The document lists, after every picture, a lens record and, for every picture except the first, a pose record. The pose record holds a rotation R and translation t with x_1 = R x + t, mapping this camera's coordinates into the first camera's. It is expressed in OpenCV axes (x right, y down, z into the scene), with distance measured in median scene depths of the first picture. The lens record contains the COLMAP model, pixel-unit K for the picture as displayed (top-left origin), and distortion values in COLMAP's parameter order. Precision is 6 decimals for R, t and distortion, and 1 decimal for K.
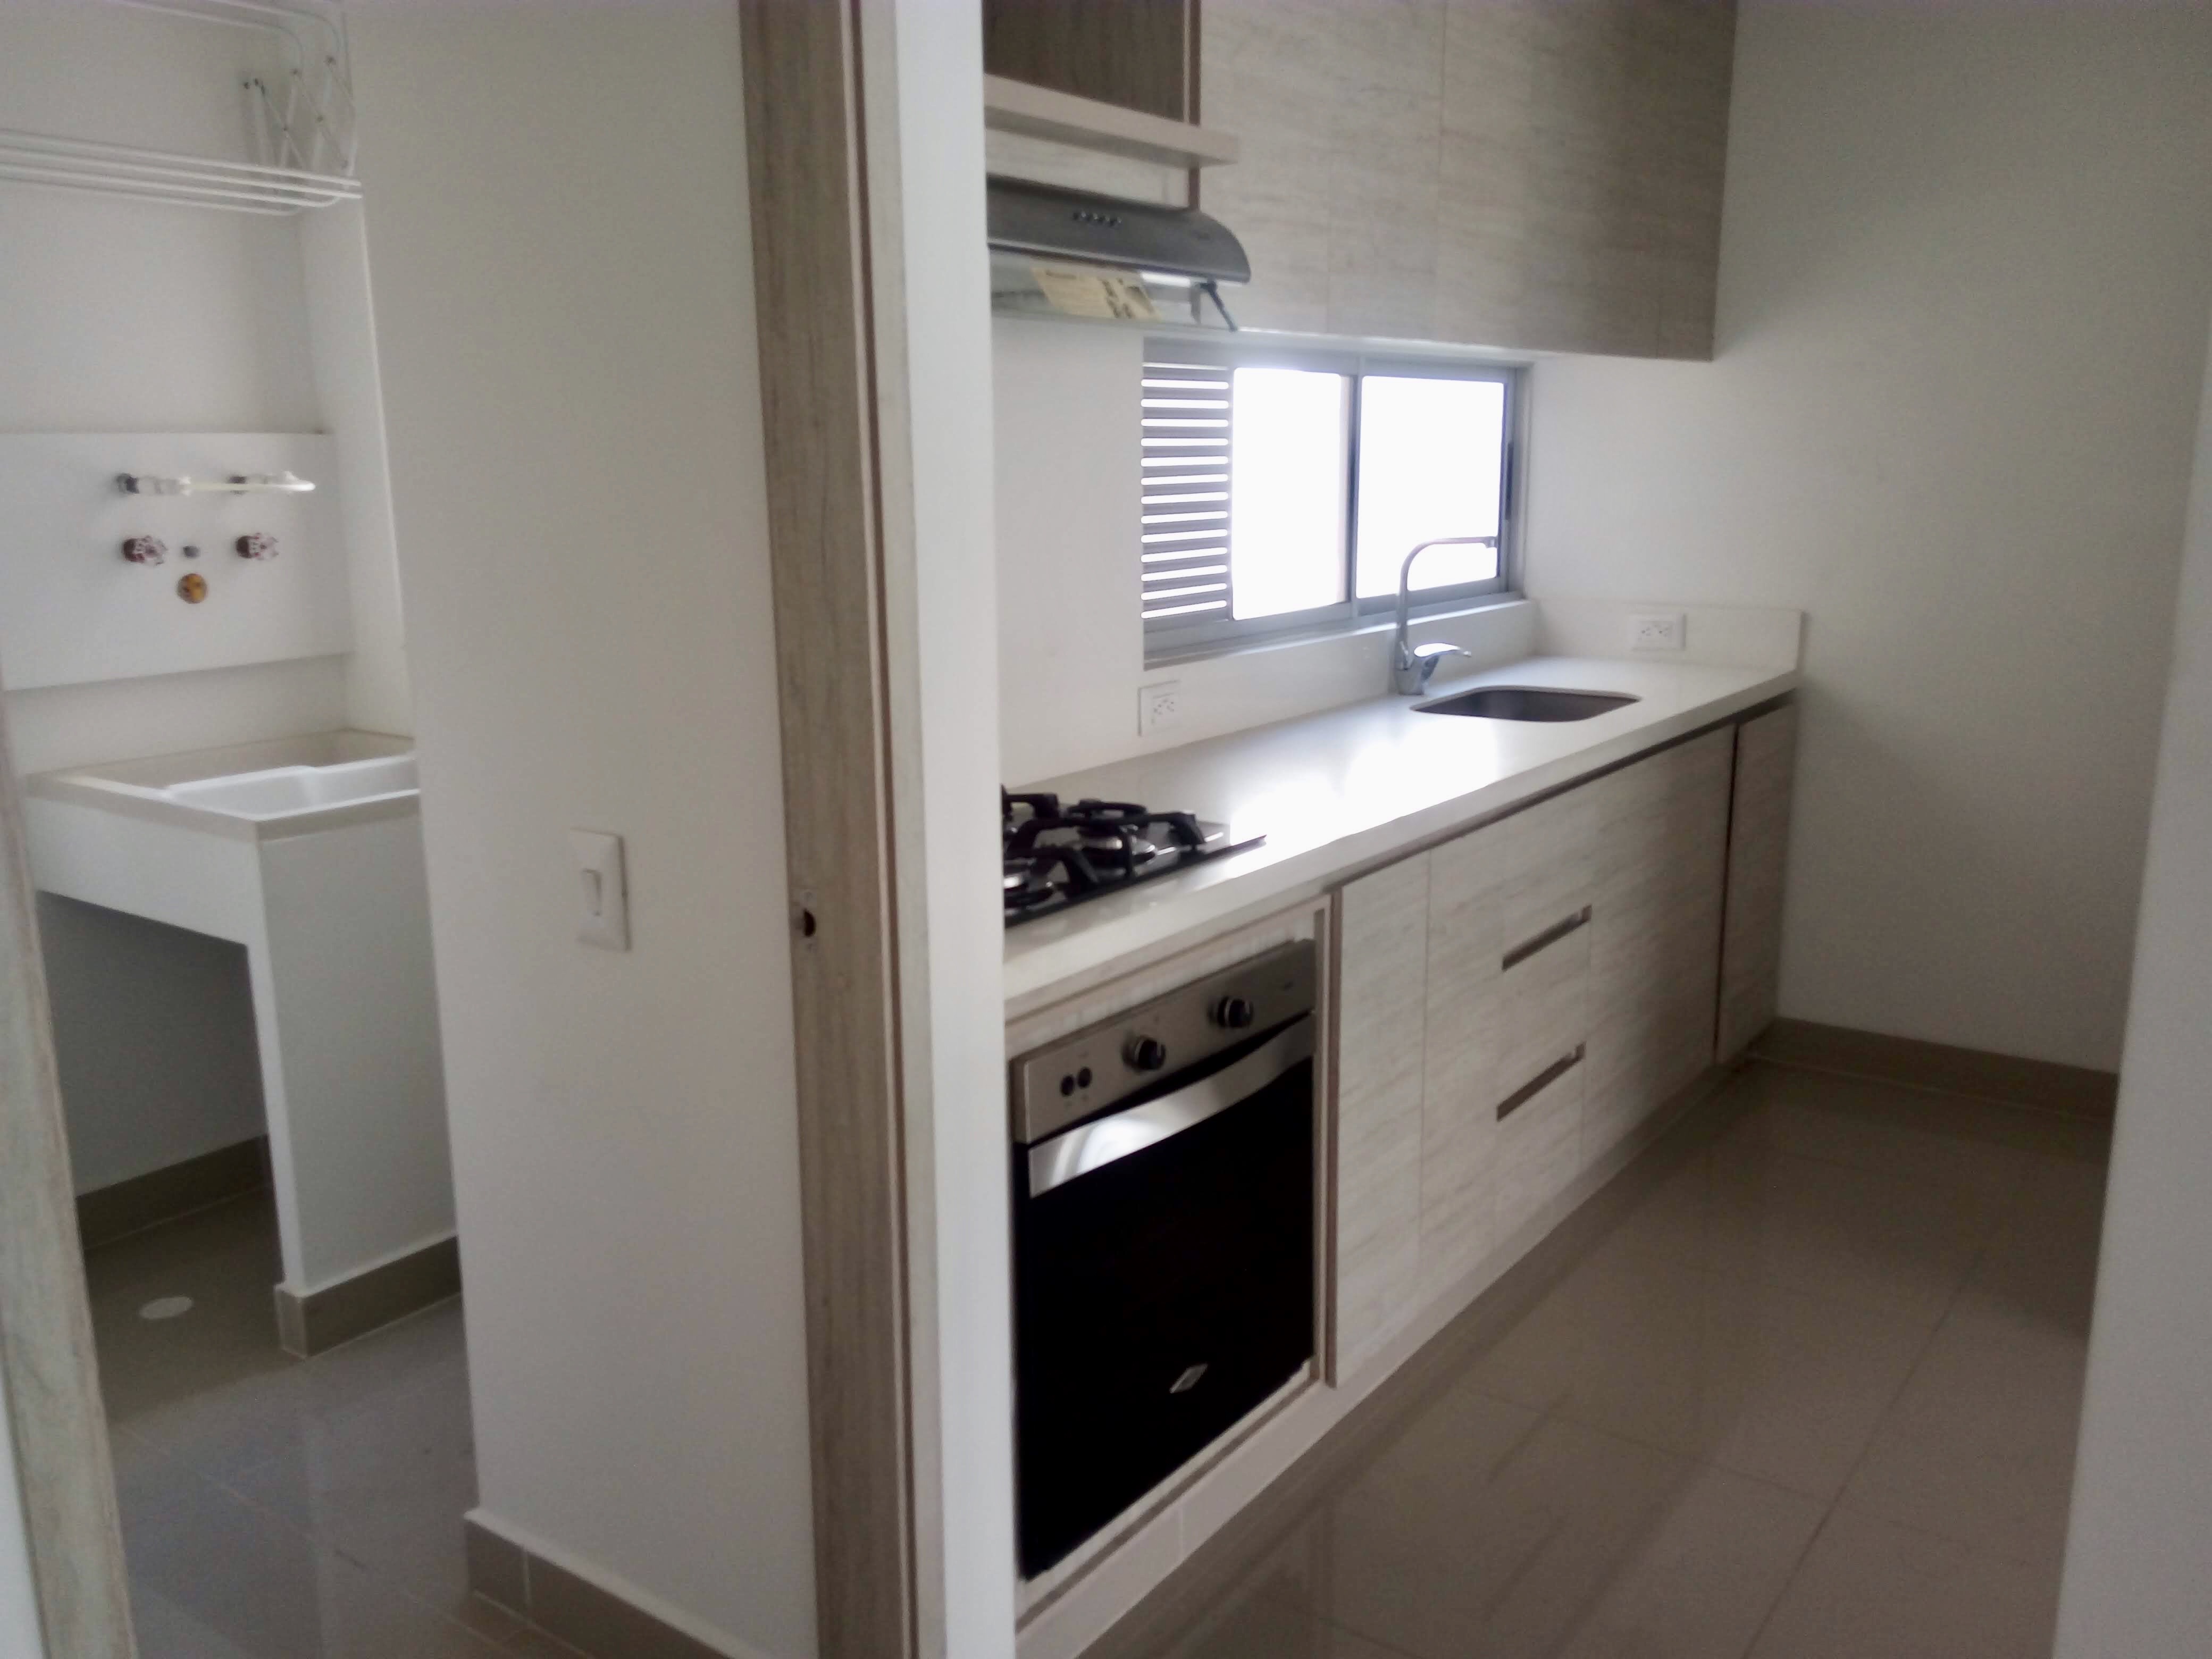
lens RADIAL K [[1822.5, 0, 1106.0], [0, 1822.5, 829.5], [0, 0, 1]] dist [0.161260, -0.234590]
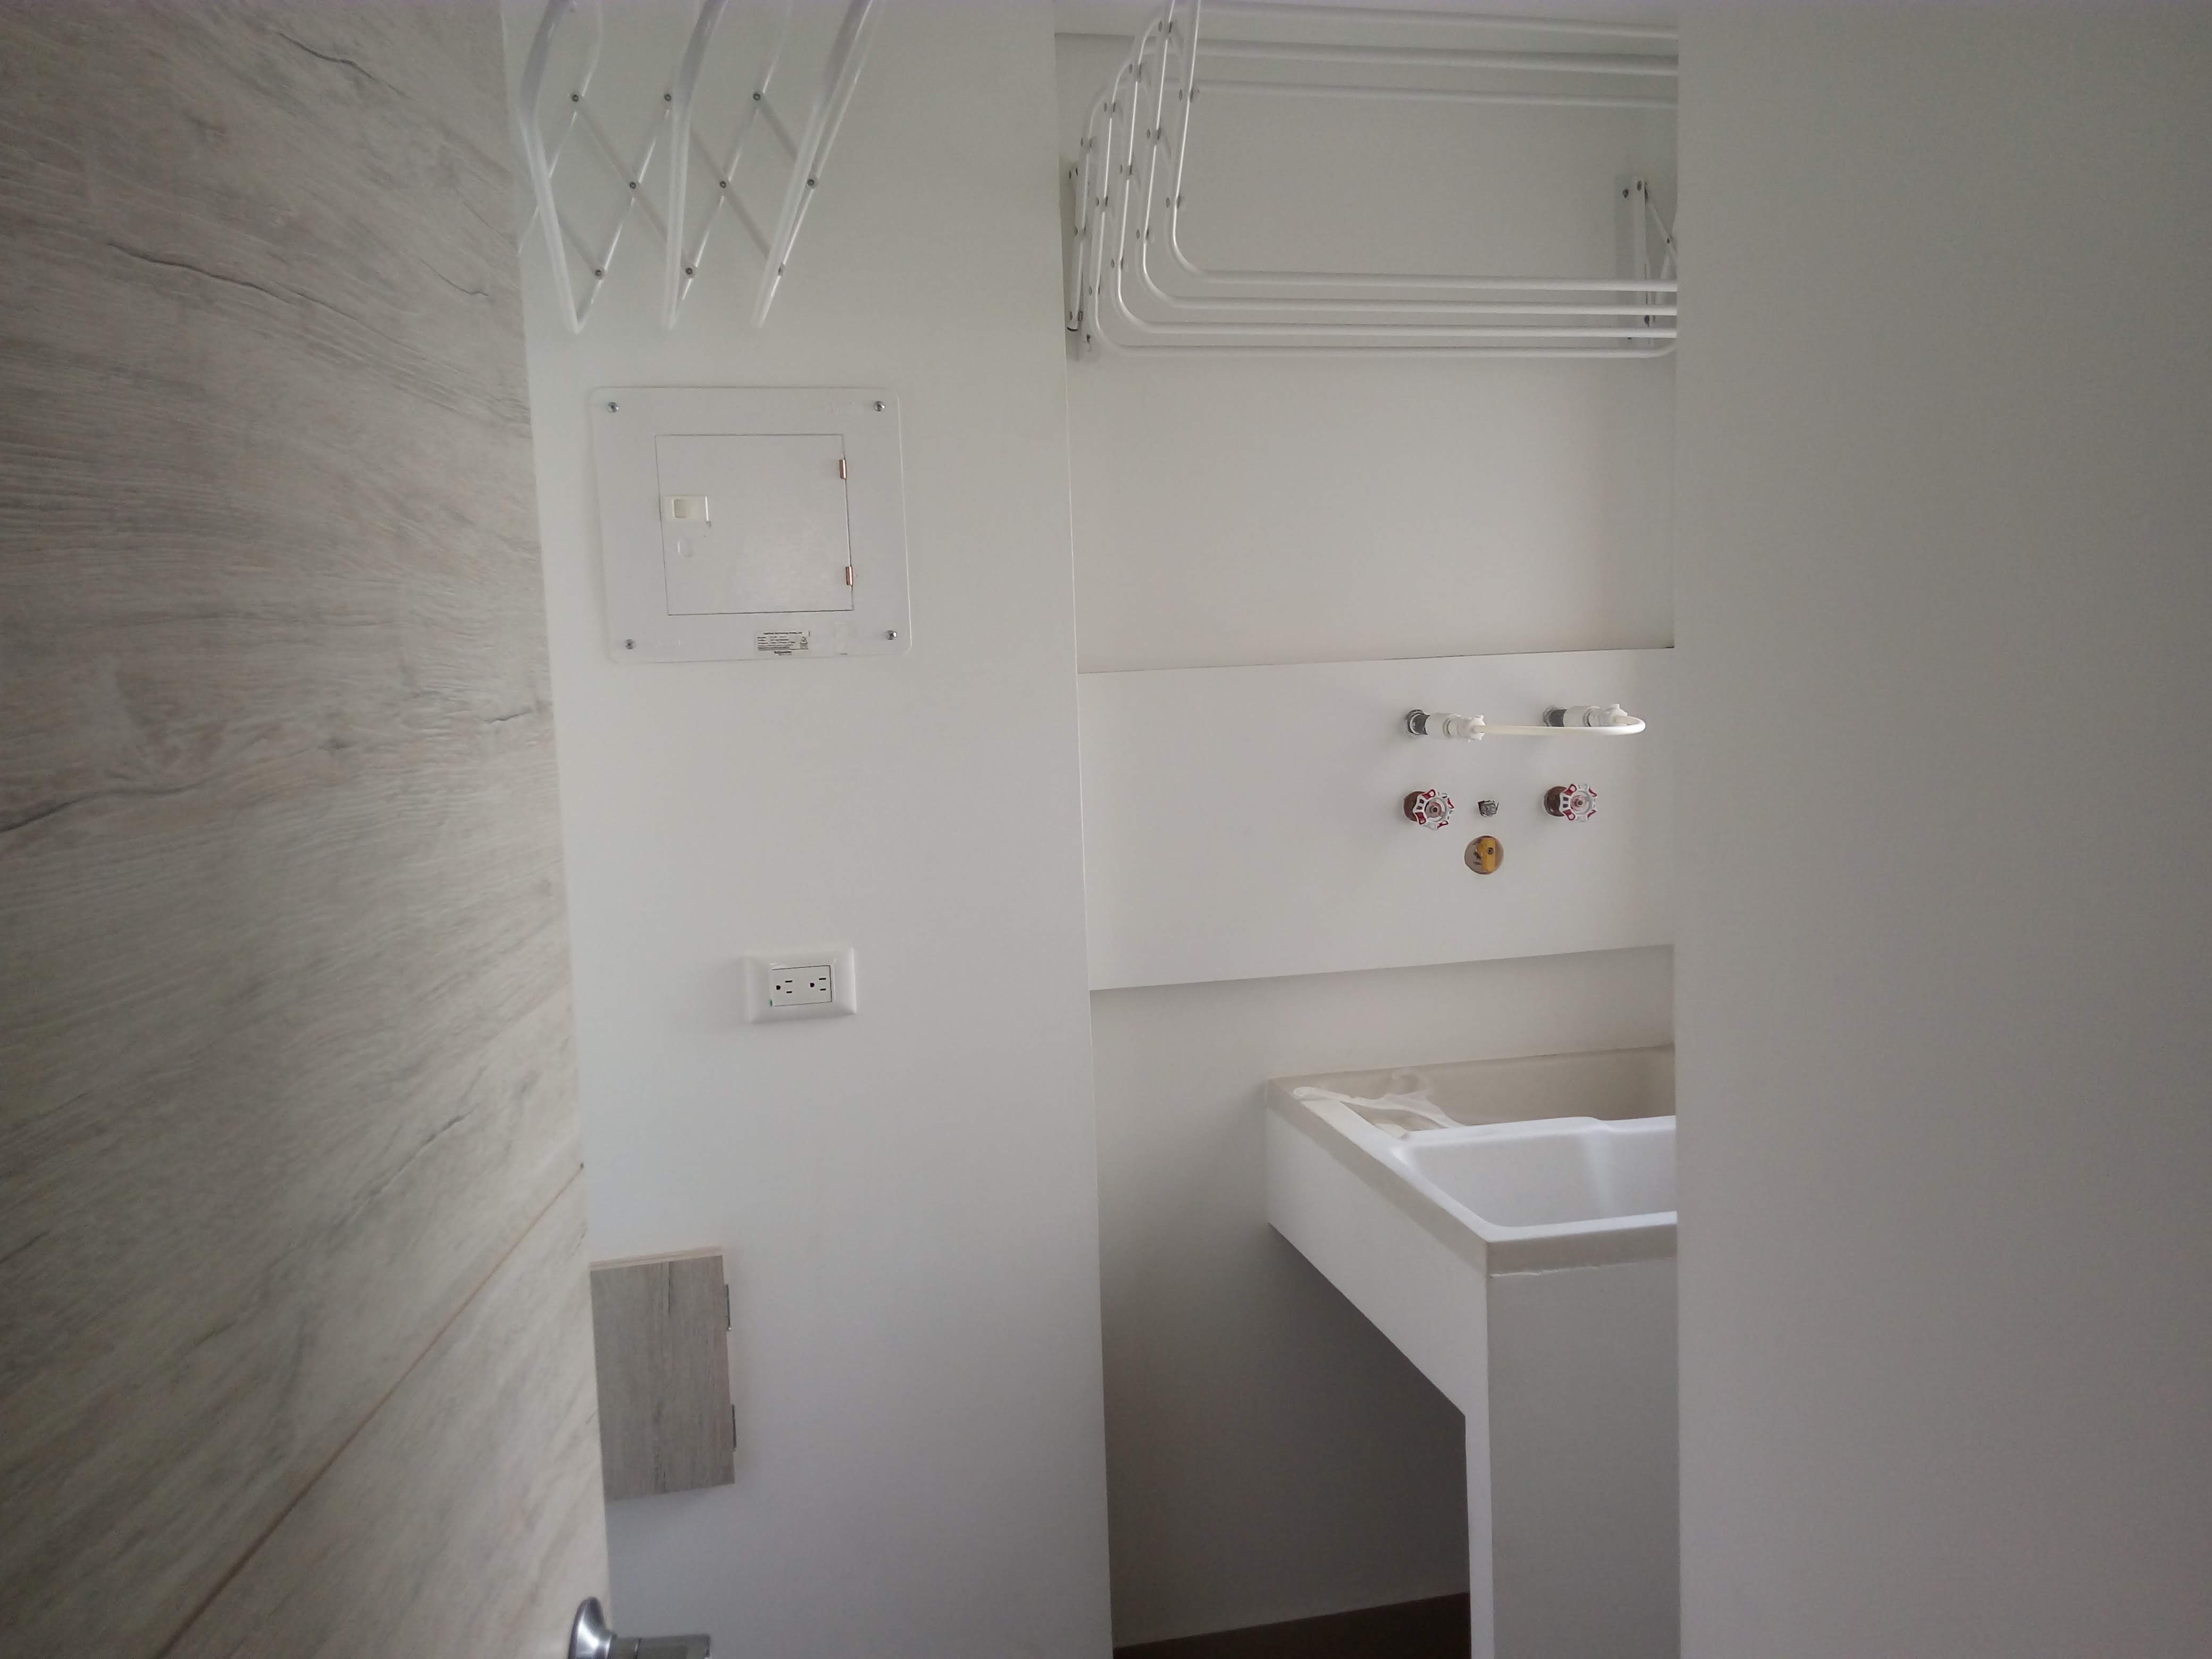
lens RADIAL K [[1835.0, 0, 1112.2], [0, 1835.0, 836.1], [0, 0, 1]] dist [0.158515, -0.245086]
pose [[0.752371, 0.055414, -0.656404, -0.144875], [-0.117615, 0.991744, -0.051087, -0.108060], [0.648154, 0.115639, 0.752678, 0.446517]]
